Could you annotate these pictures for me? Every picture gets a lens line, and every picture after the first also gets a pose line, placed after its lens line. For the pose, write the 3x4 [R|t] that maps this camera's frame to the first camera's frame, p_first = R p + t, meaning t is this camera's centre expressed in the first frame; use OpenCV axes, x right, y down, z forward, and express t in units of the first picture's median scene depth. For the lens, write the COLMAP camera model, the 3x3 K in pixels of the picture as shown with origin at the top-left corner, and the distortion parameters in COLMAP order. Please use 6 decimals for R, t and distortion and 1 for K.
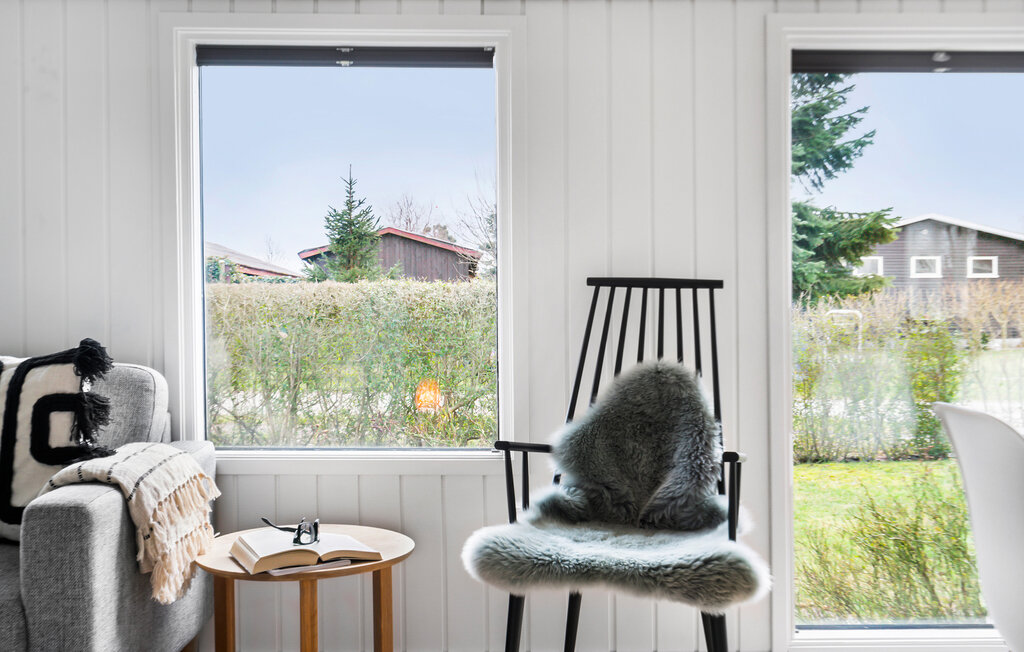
lens RADIAL K [[991.1, 0, 512.0], [0, 991.1, 326.0], [0, 0, 1]] dist [0.005326, 0.007704]
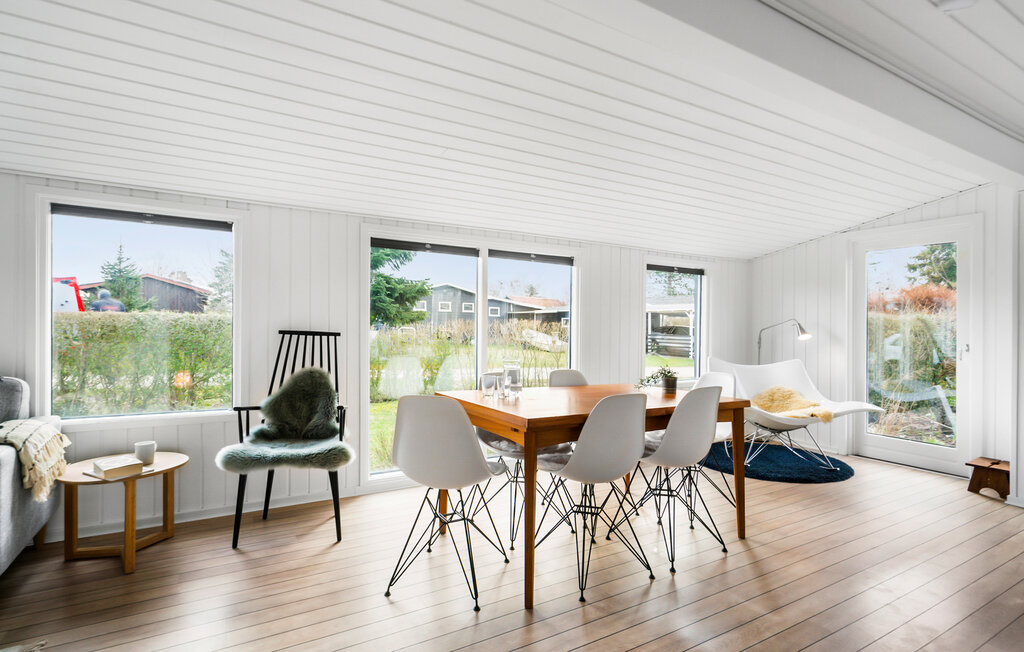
lens RADIAL K [[487.3, 0, 497.9], [0, 487.3, 326.6], [0, 0, 1]] dist [0.002205, 0.000515]
pose [[0.876075, 0.013497, 0.481986, -0.023752], [-0.007532, 0.999869, -0.014309, -0.048739], [-0.482116, 0.008906, 0.876062, -0.229172]]
